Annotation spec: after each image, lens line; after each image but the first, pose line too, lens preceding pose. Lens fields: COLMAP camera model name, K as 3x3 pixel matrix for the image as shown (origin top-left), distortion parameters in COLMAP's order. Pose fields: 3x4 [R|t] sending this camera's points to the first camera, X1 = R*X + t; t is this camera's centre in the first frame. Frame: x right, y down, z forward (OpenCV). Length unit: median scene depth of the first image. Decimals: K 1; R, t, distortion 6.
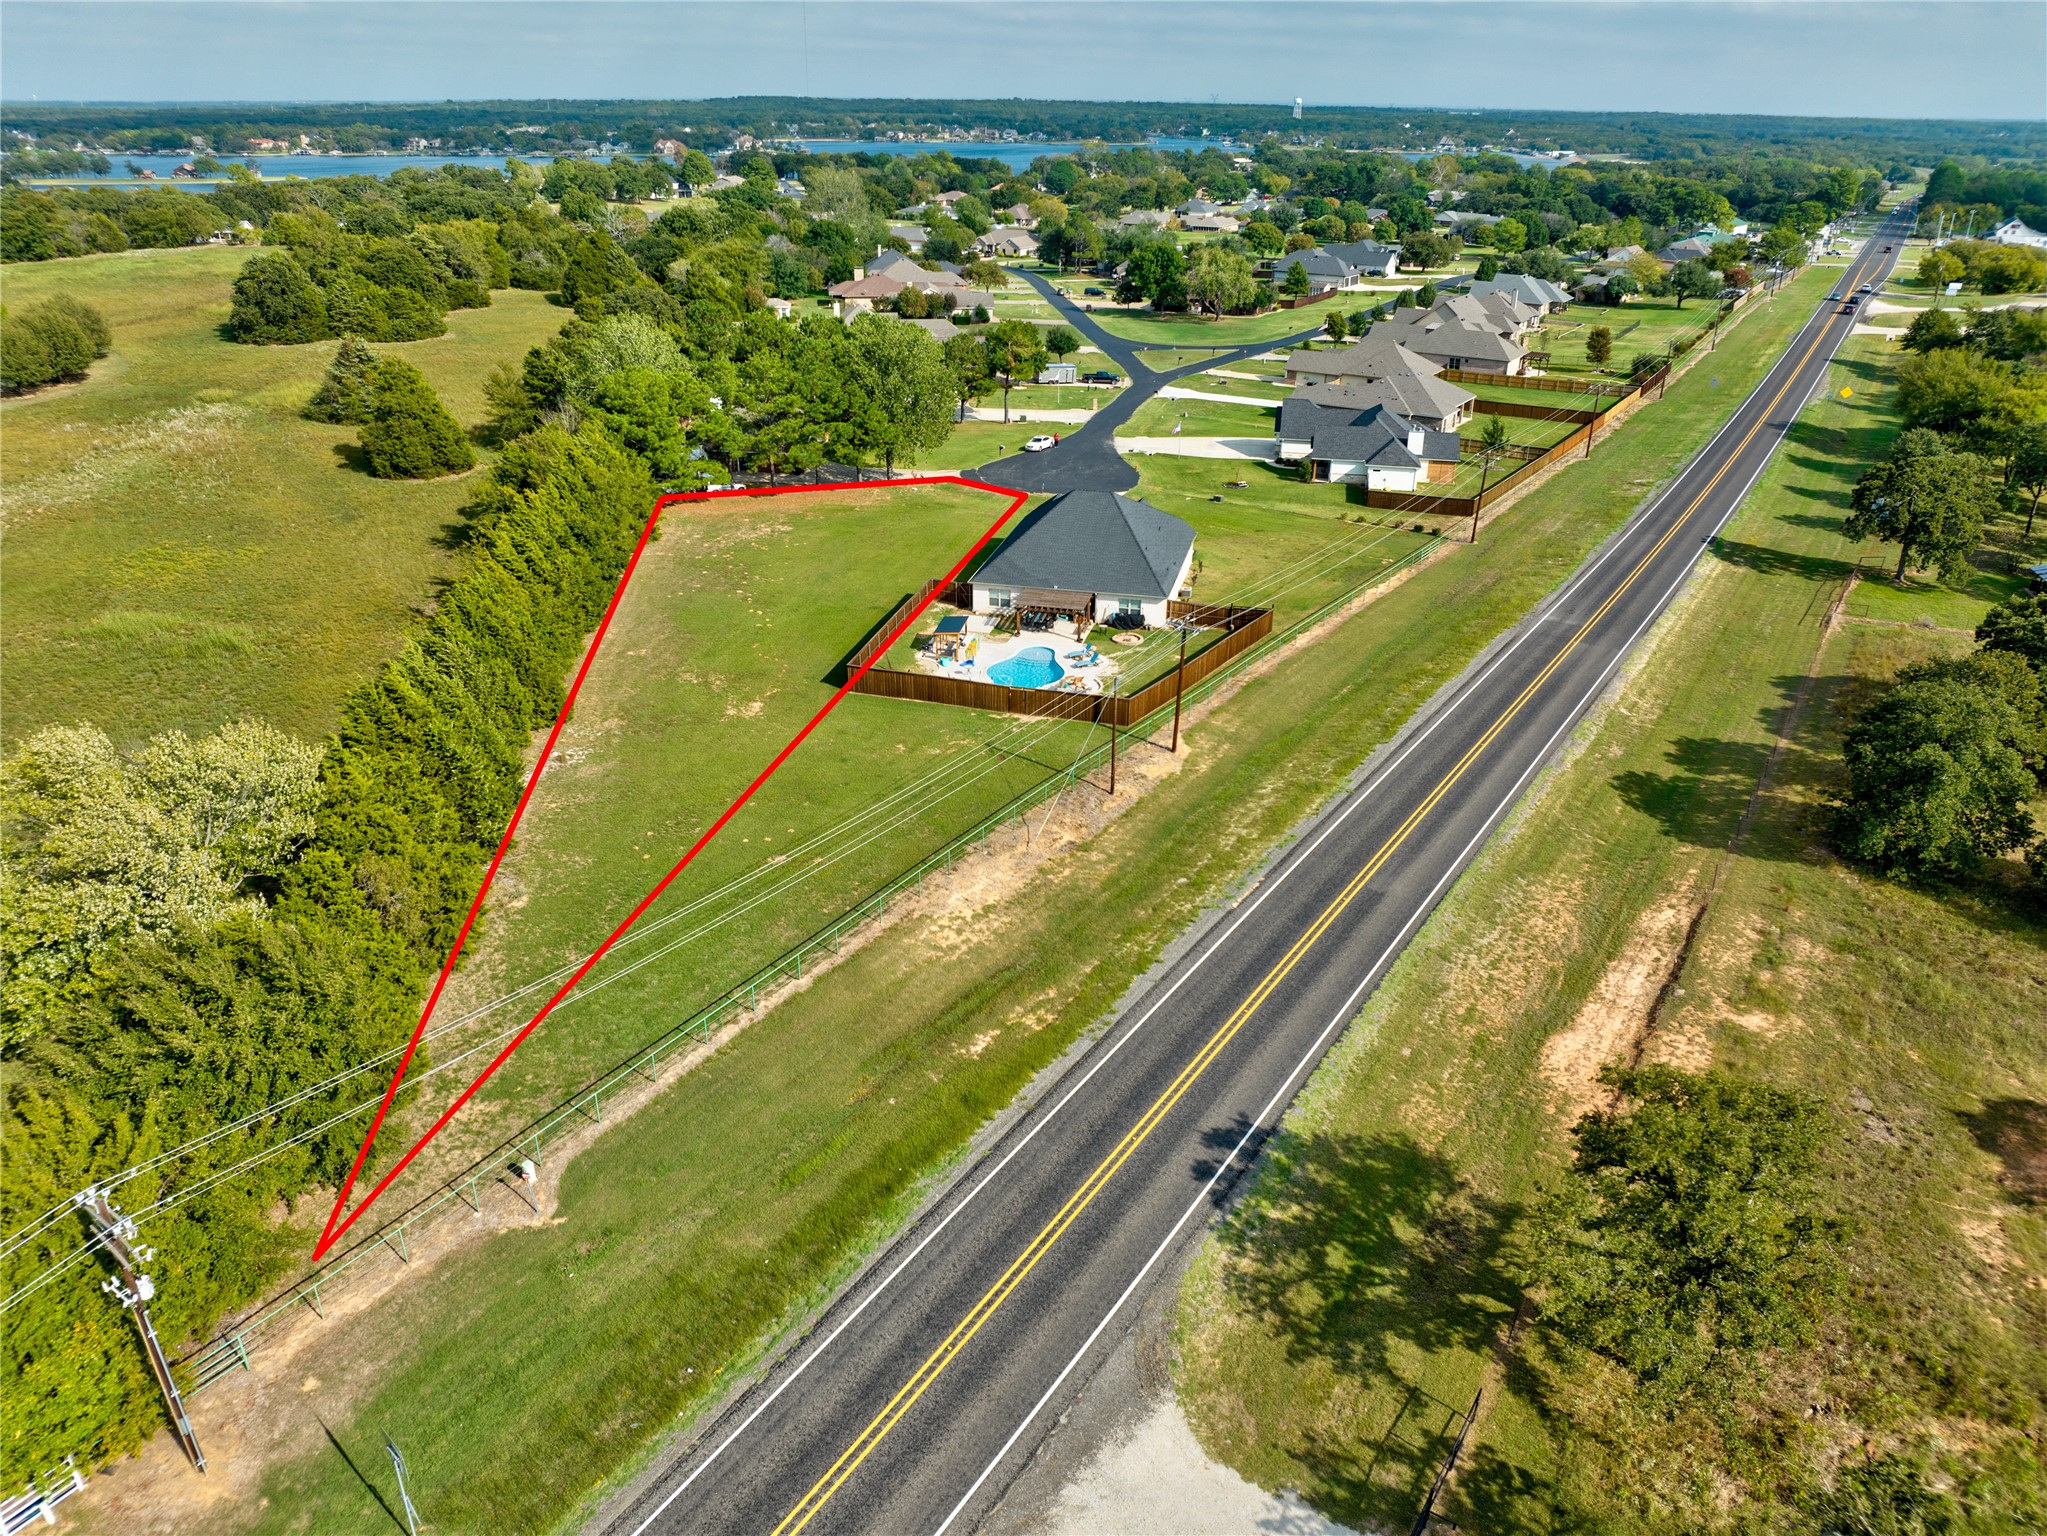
lens RADIAL K [[1447.8, 0, 1023.5], [0, 1447.8, 768.0], [0, 0, 1]] dist [-0.028084, -0.035923]
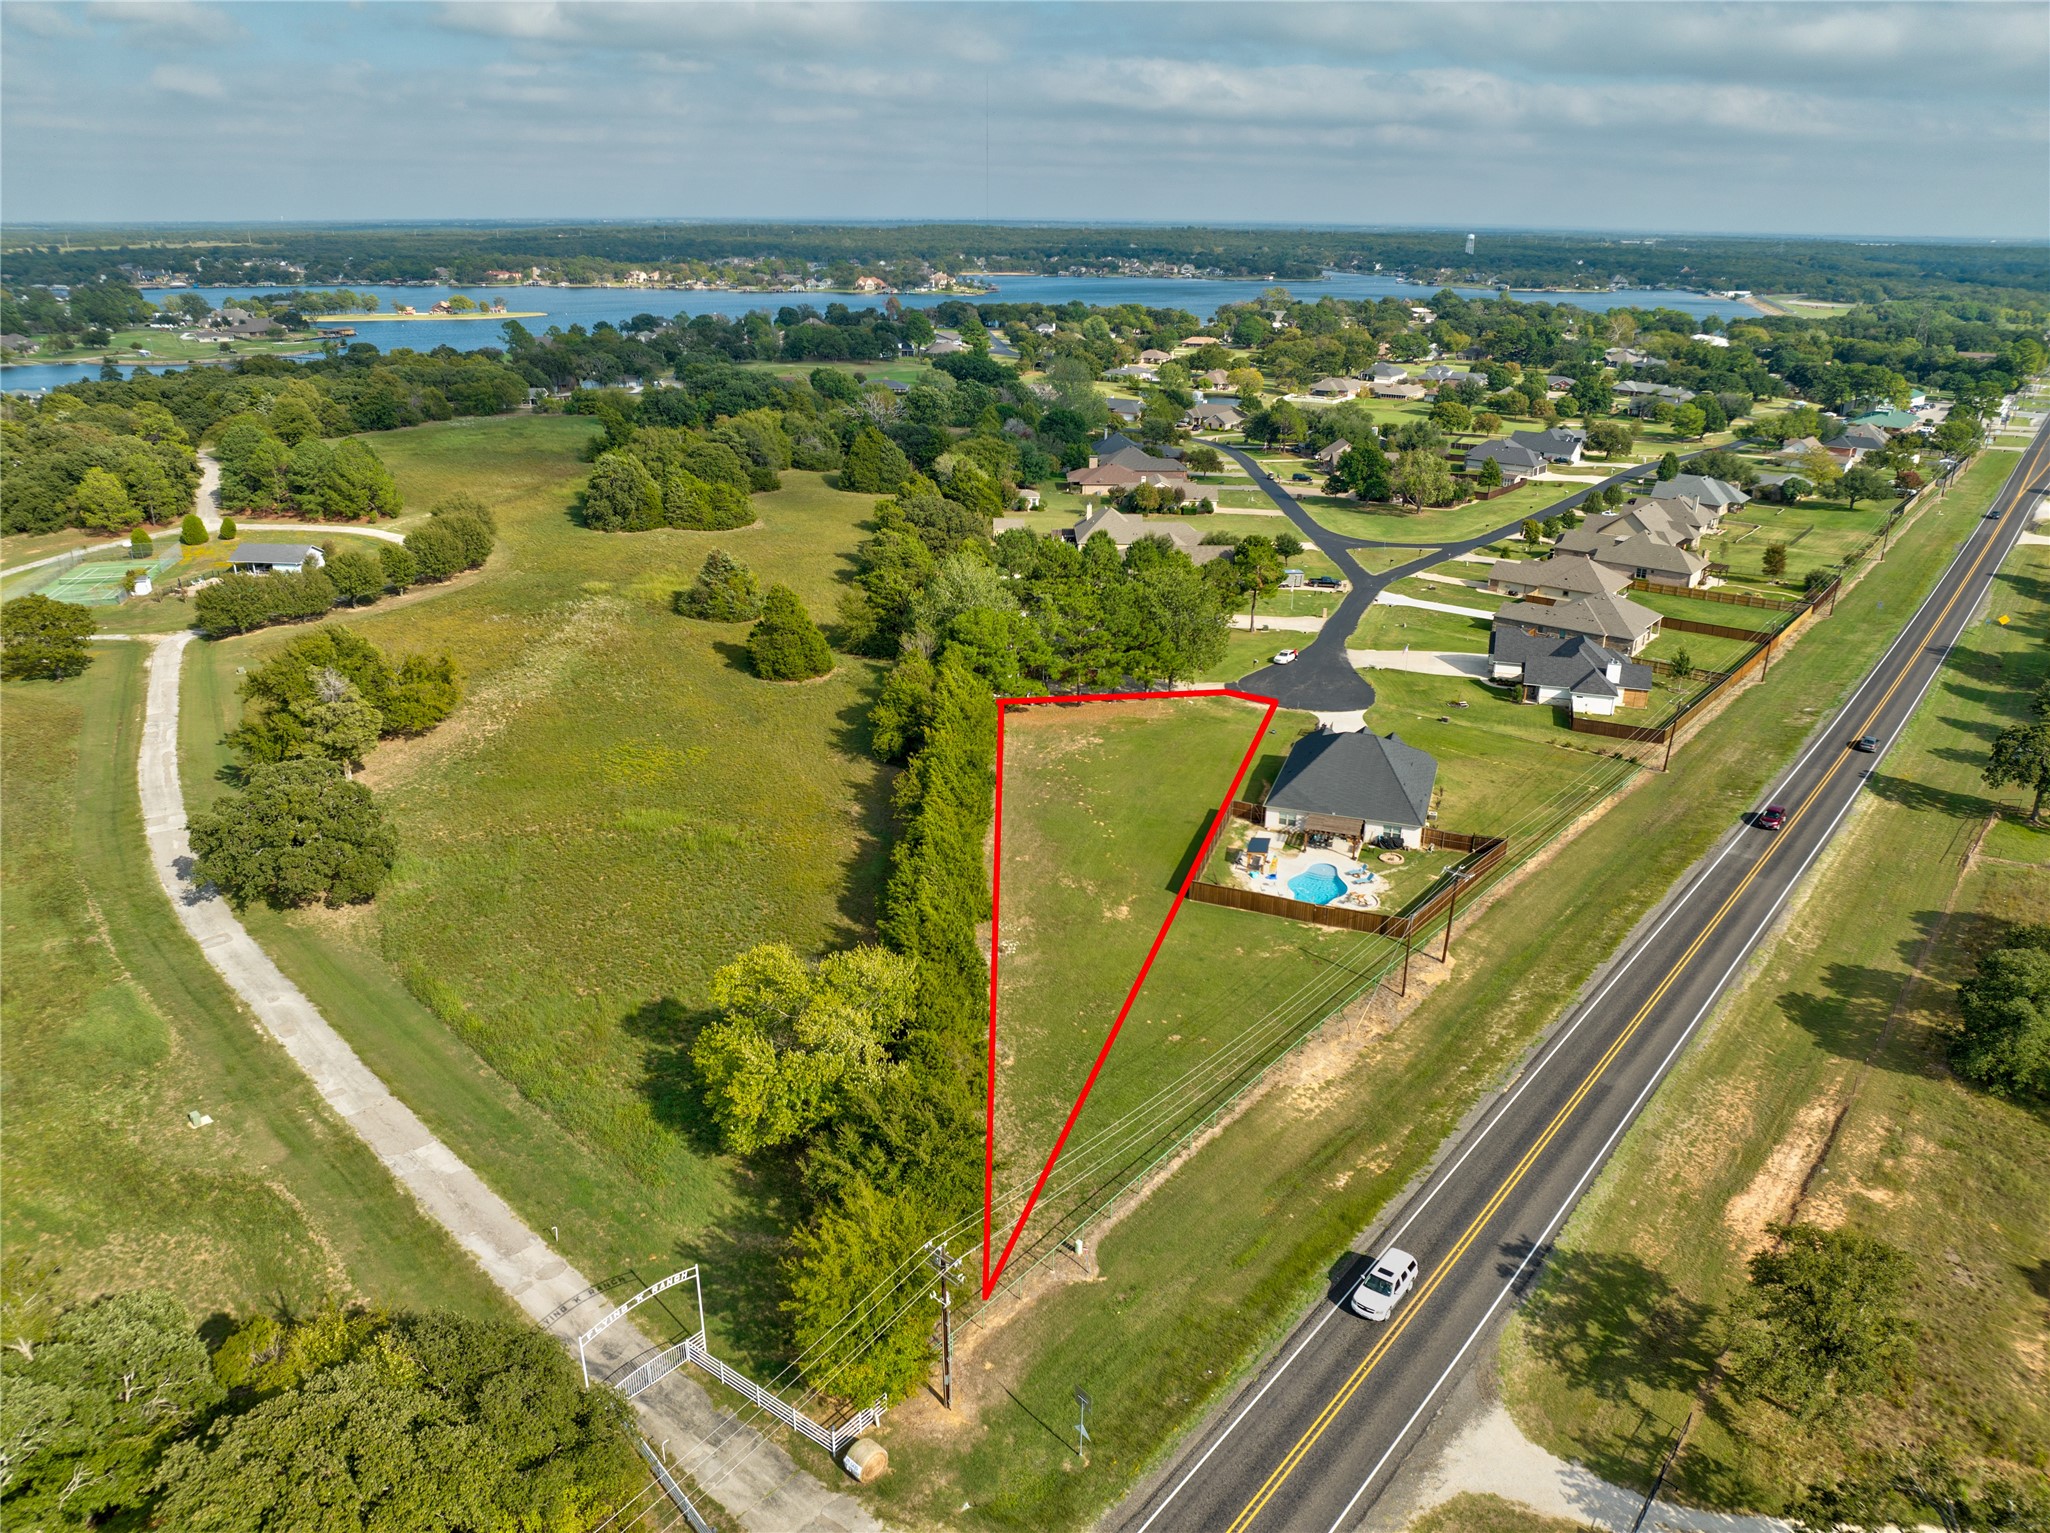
lens RADIAL K [[1450.3, 0, 1025.0], [0, 1450.3, 766.5], [0, 0, 1]] dist [-0.046326, 0.000970]
pose [[0.994228, 0.037009, -0.100702, -0.128029], [-0.044157, 0.996590, -0.069703, -0.068330], [0.097779, 0.073748, 0.992472, -0.316633]]
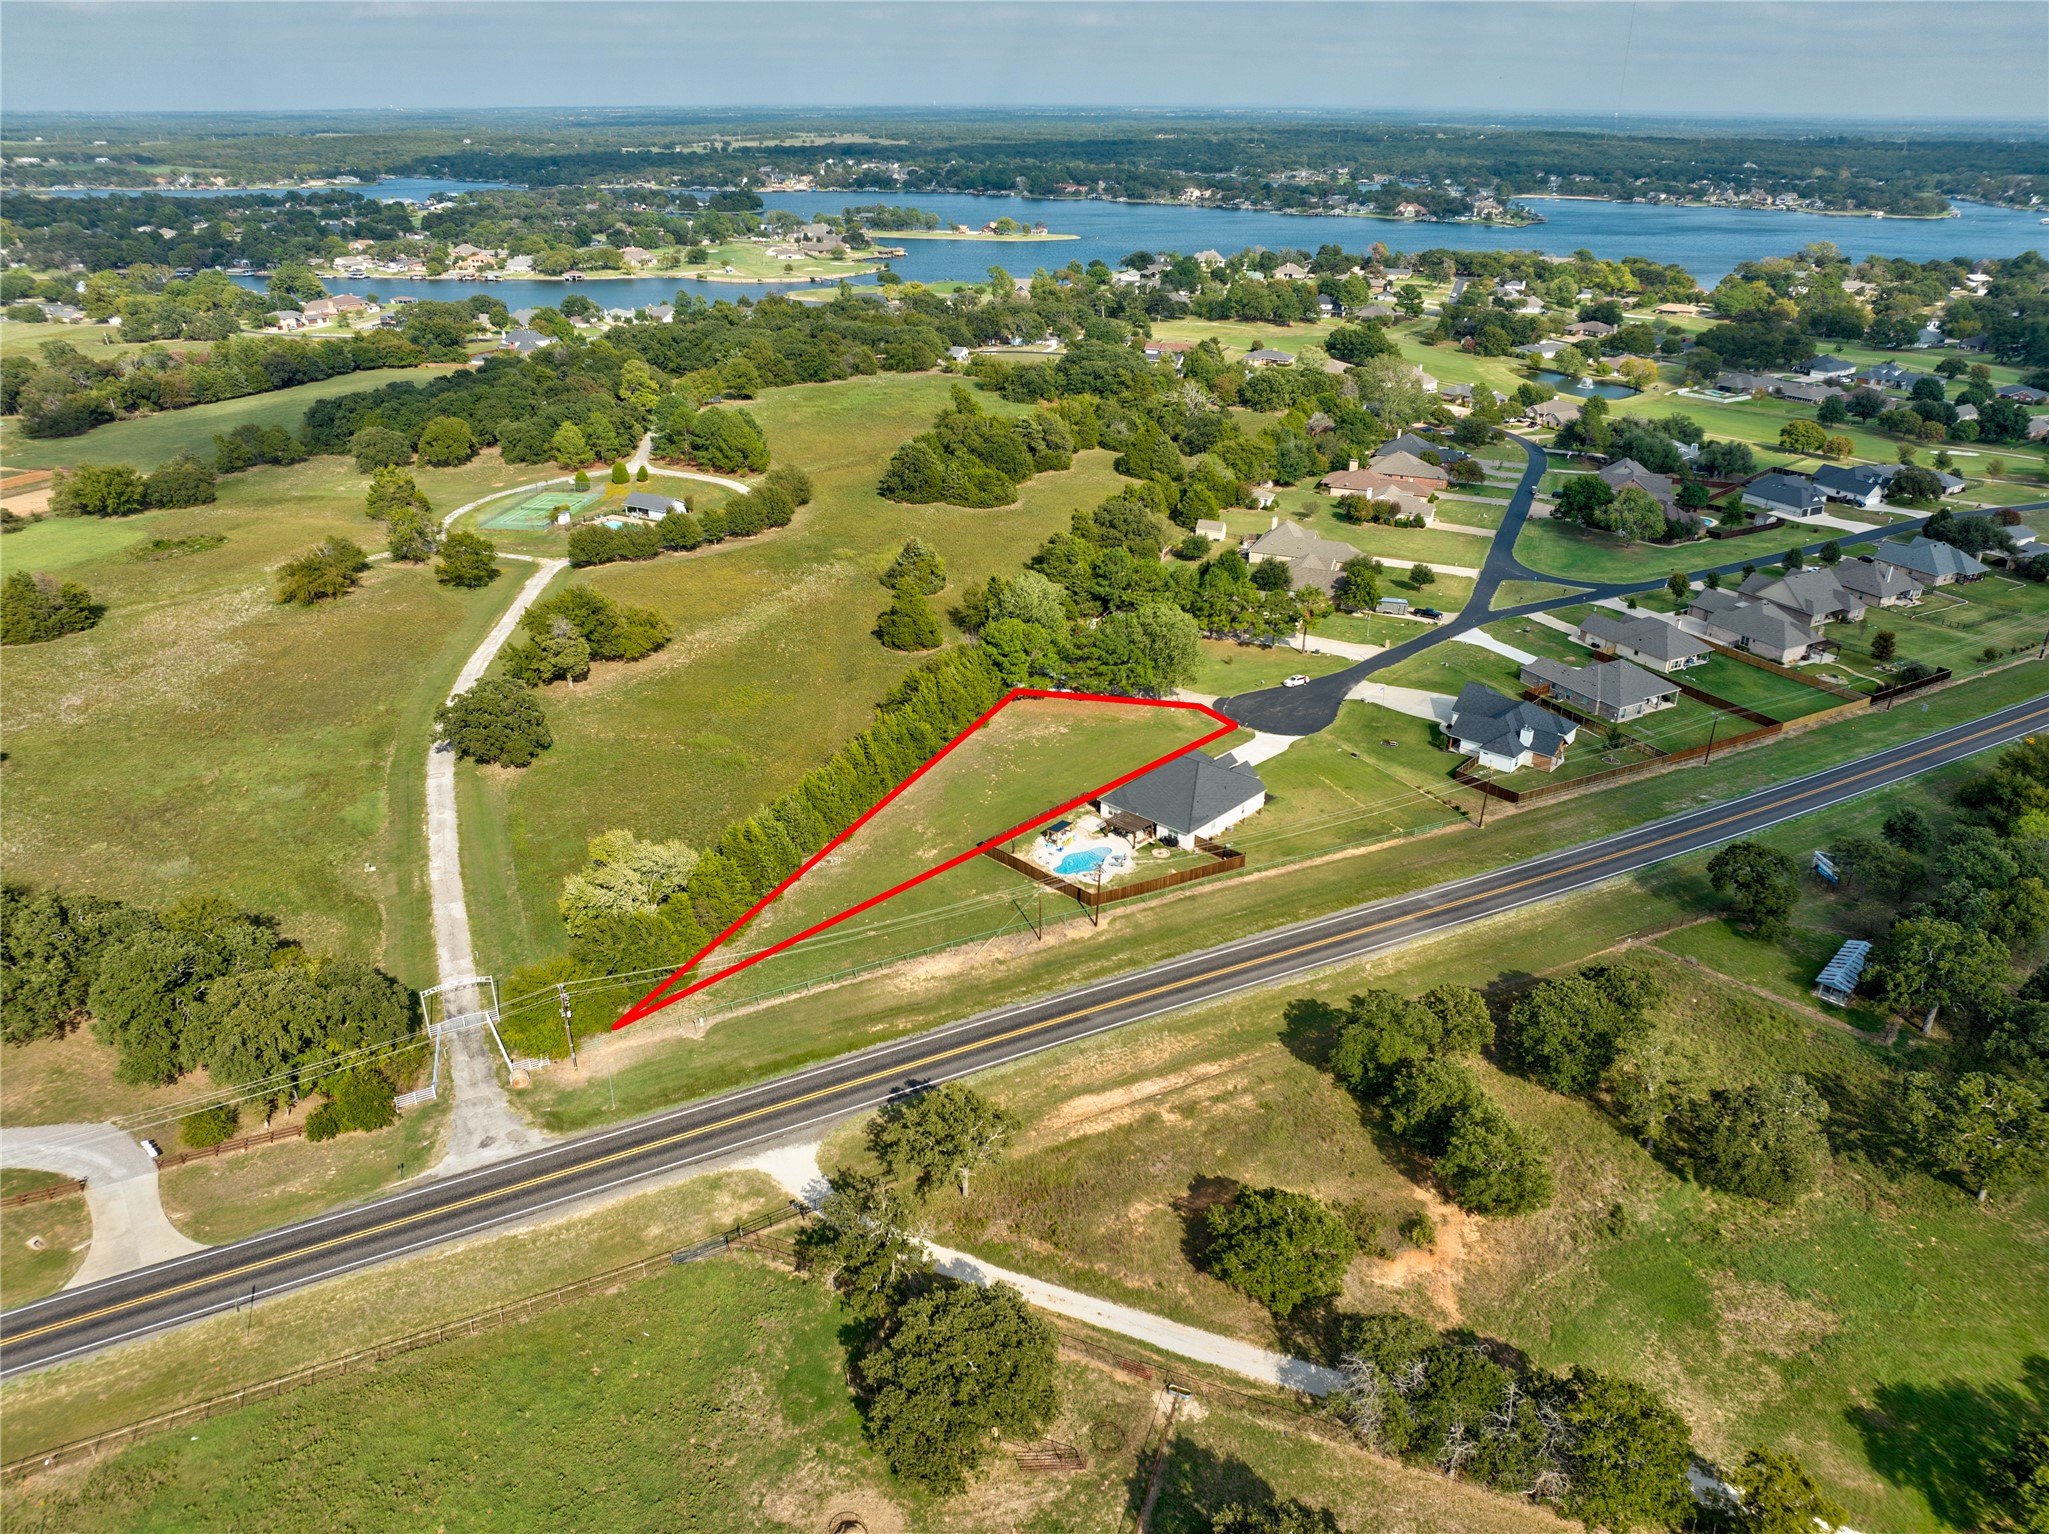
lens RADIAL K [[1449.2, 0, 1024.5], [0, 1449.2, 767.0], [0, 0, 1]] dist [-0.028084, -0.035923]
pose [[0.872991, 0.200240, -0.444736, 0.708818], [-0.201671, 0.978434, 0.044666, -0.242743], [0.444089, 0.050697, 0.894547, -0.677357]]
